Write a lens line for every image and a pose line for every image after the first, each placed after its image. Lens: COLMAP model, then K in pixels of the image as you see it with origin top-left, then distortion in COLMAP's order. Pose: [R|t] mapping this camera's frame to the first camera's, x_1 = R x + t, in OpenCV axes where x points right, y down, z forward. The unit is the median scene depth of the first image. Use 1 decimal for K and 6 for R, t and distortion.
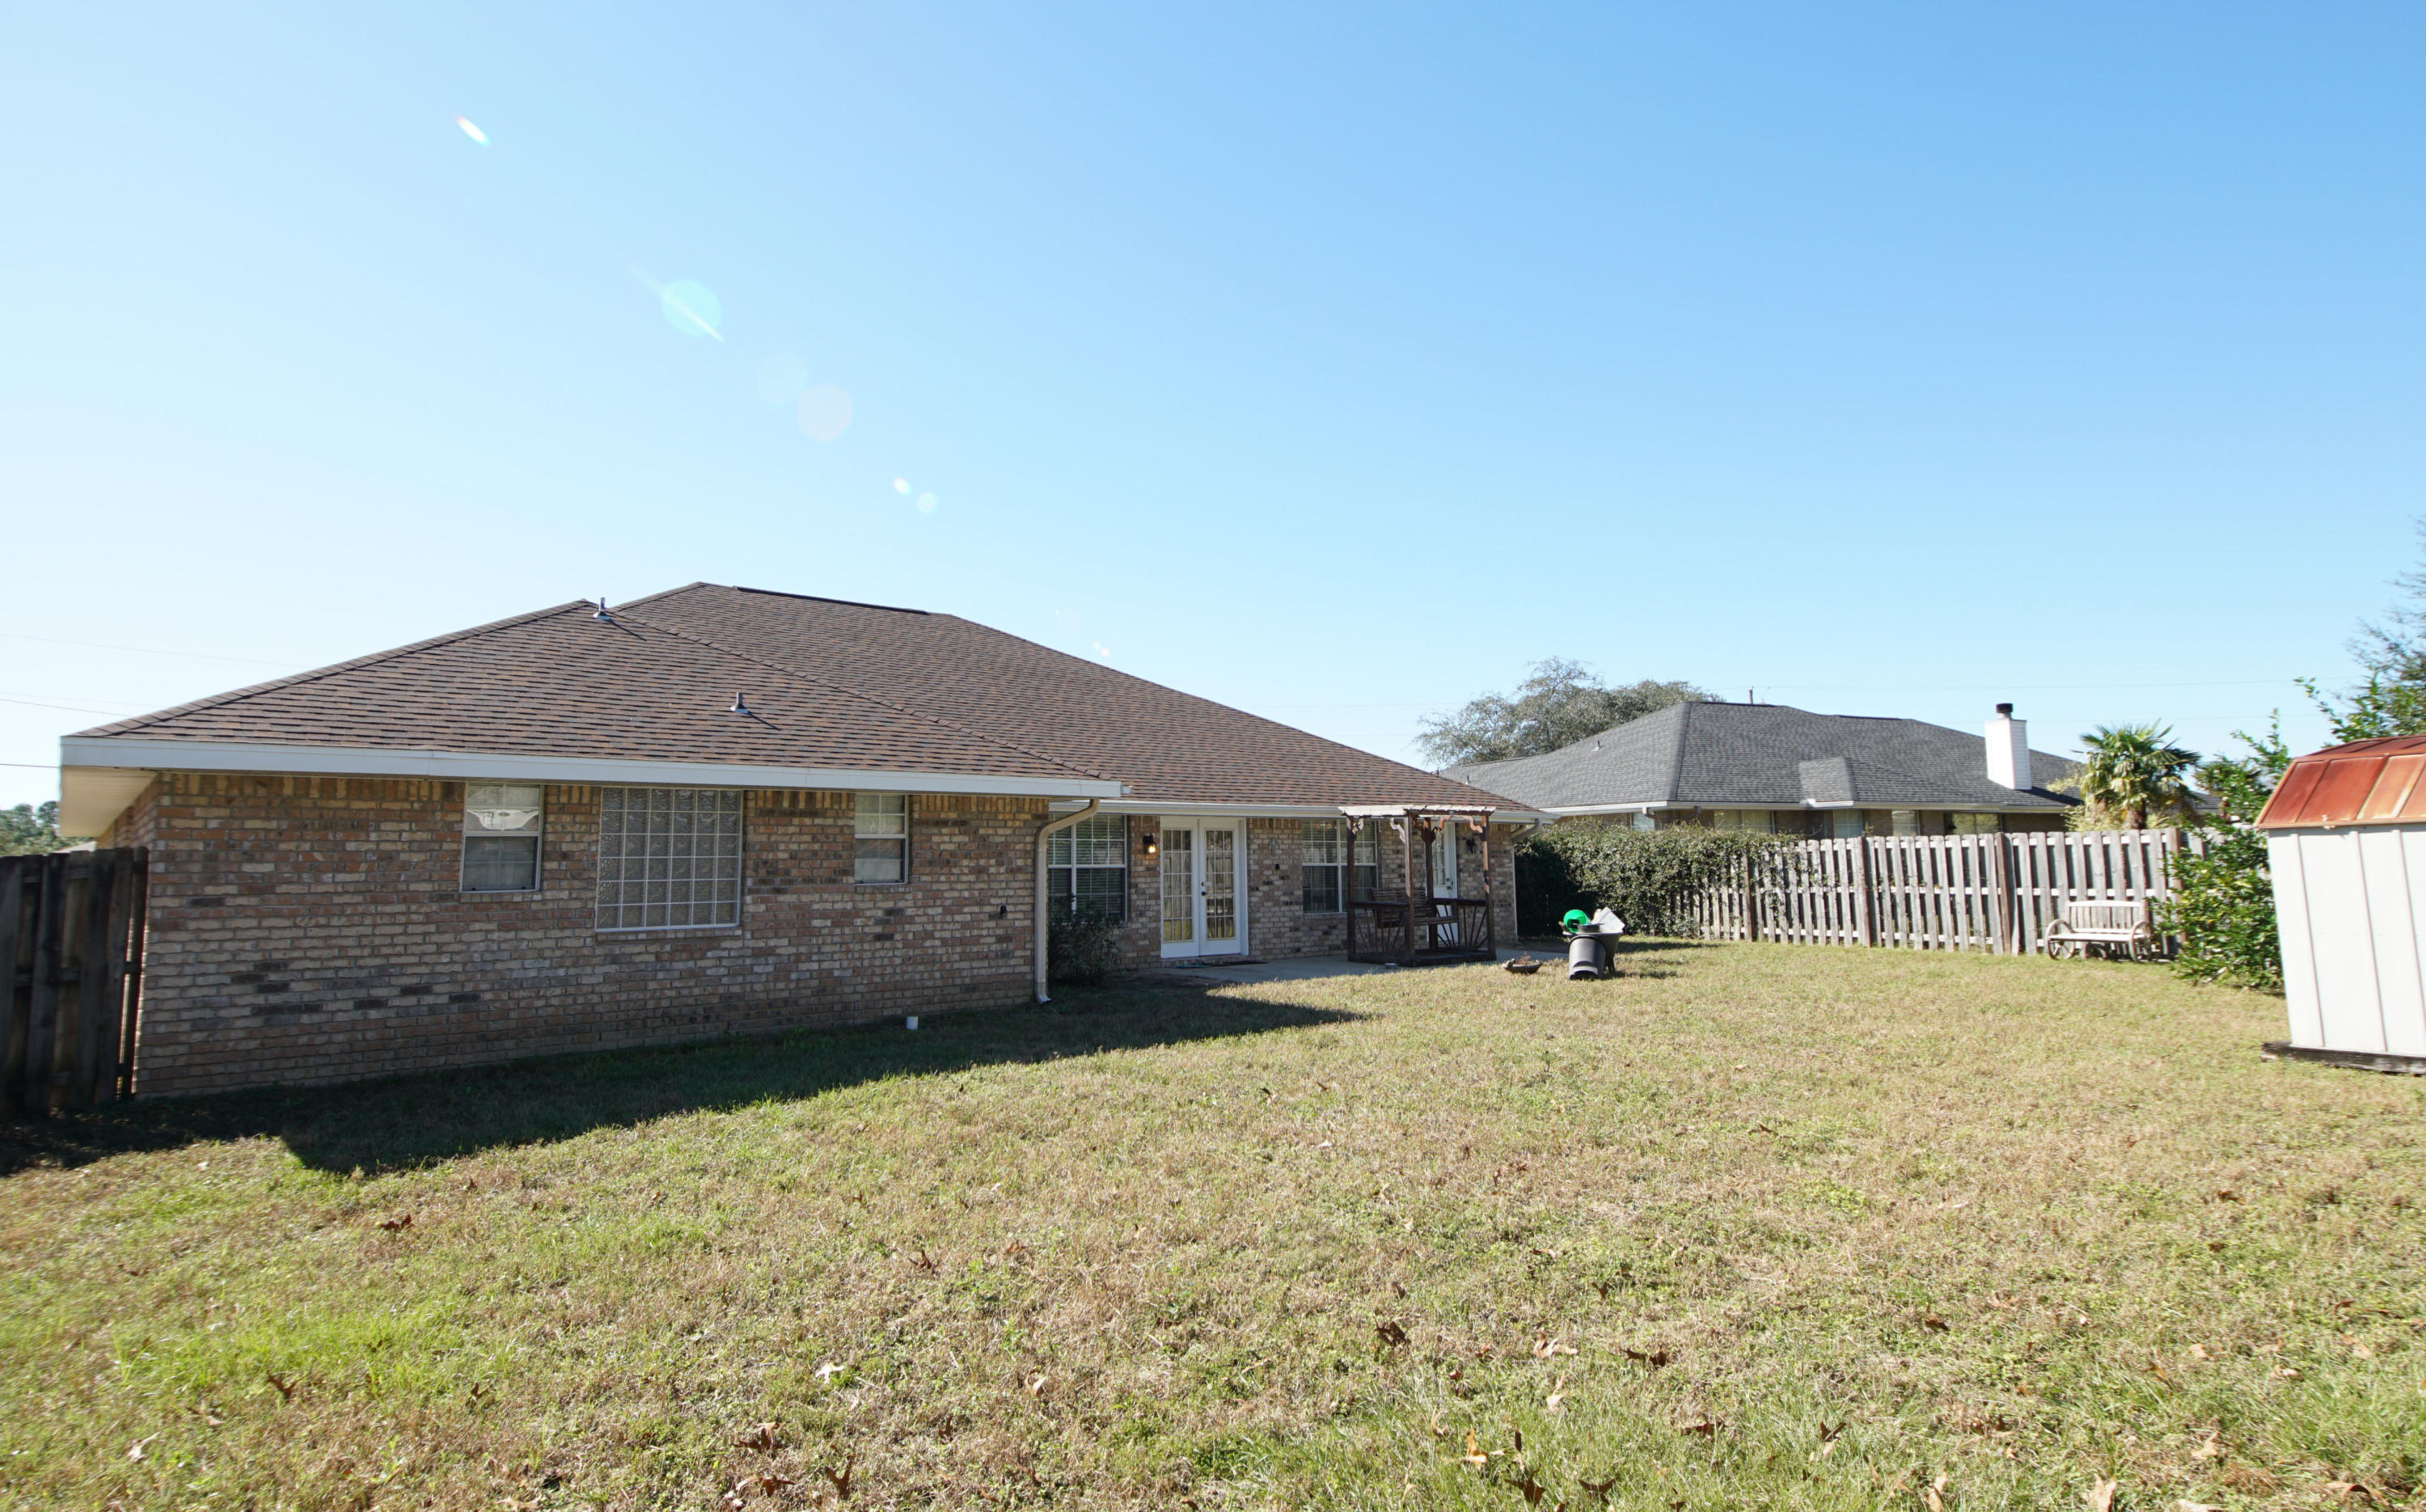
lens RADIAL K [[1364.4, 0, 1201.0], [0, 1364.4, 744.7], [0, 0, 1]] dist [0.018352, -0.000881]
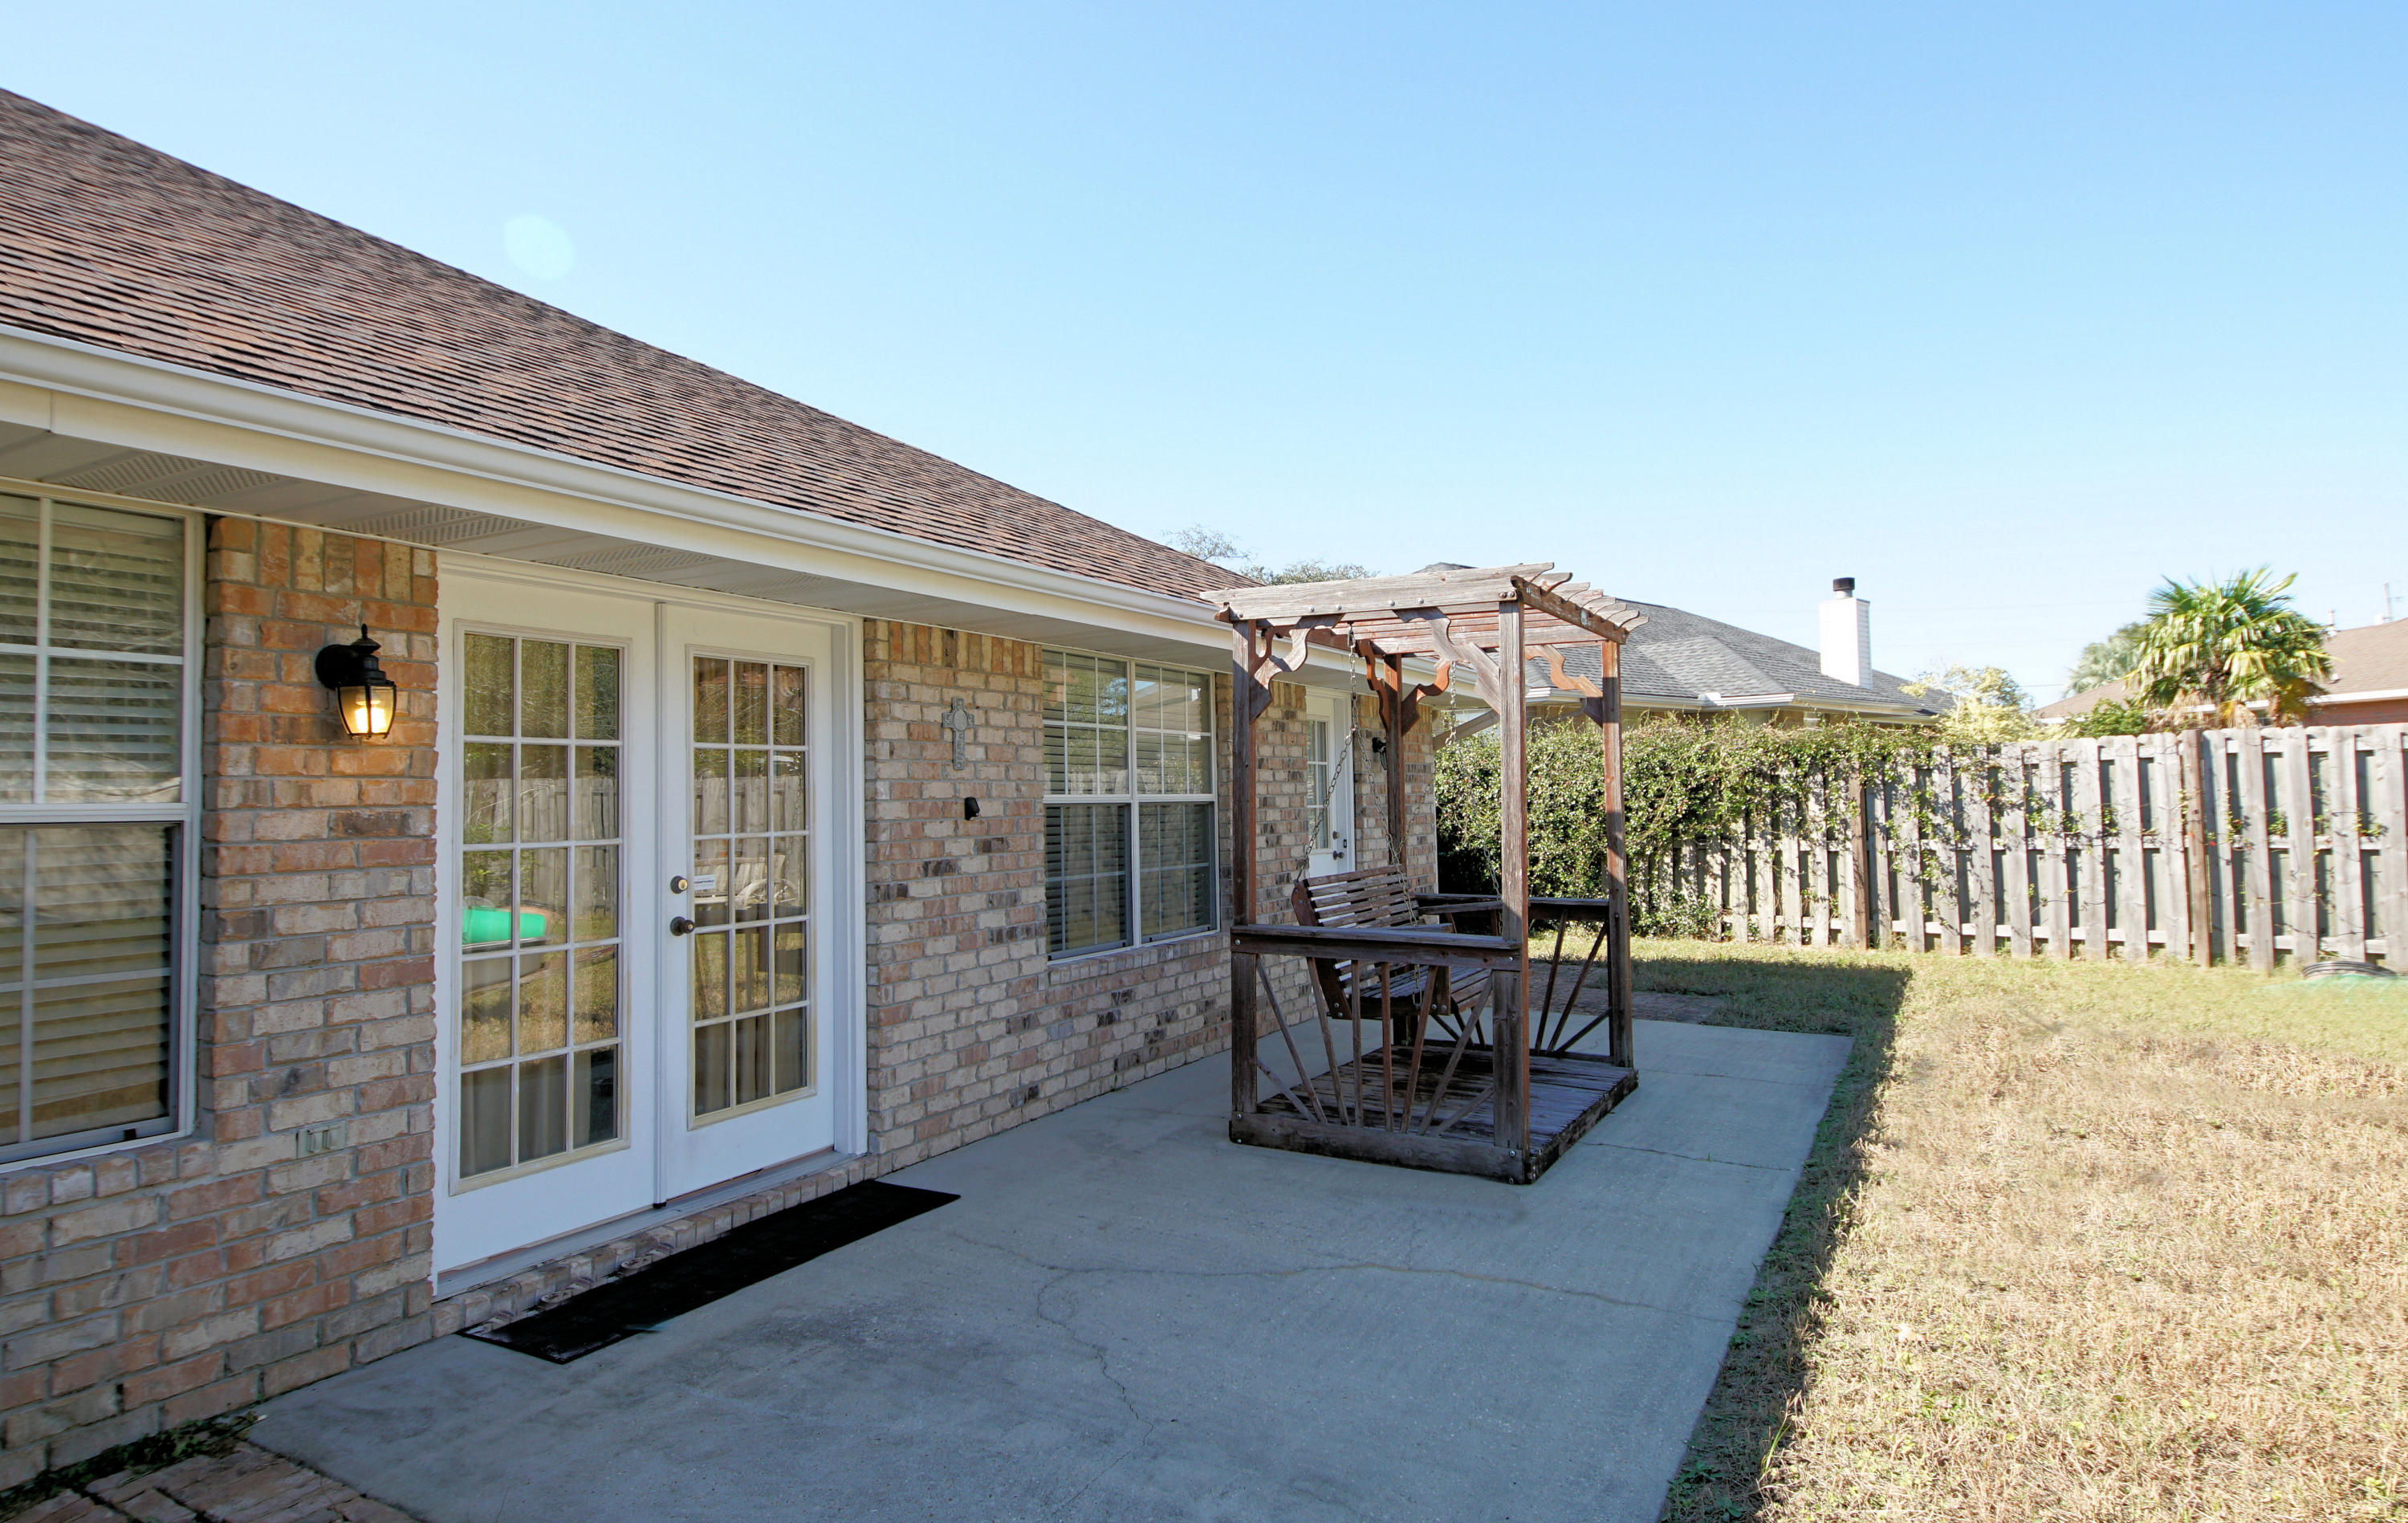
lens RADIAL K [[1354.6, 0, 1190.1], [0, 1354.6, 750.4], [0, 0, 1]] dist [0.018352, -0.000881]
pose [[0.940287, 0.004937, 0.340346, 0.004304], [-0.021687, 0.998732, 0.045429, 0.061458], [-0.339690, -0.050097, 0.939202, 0.693125]]
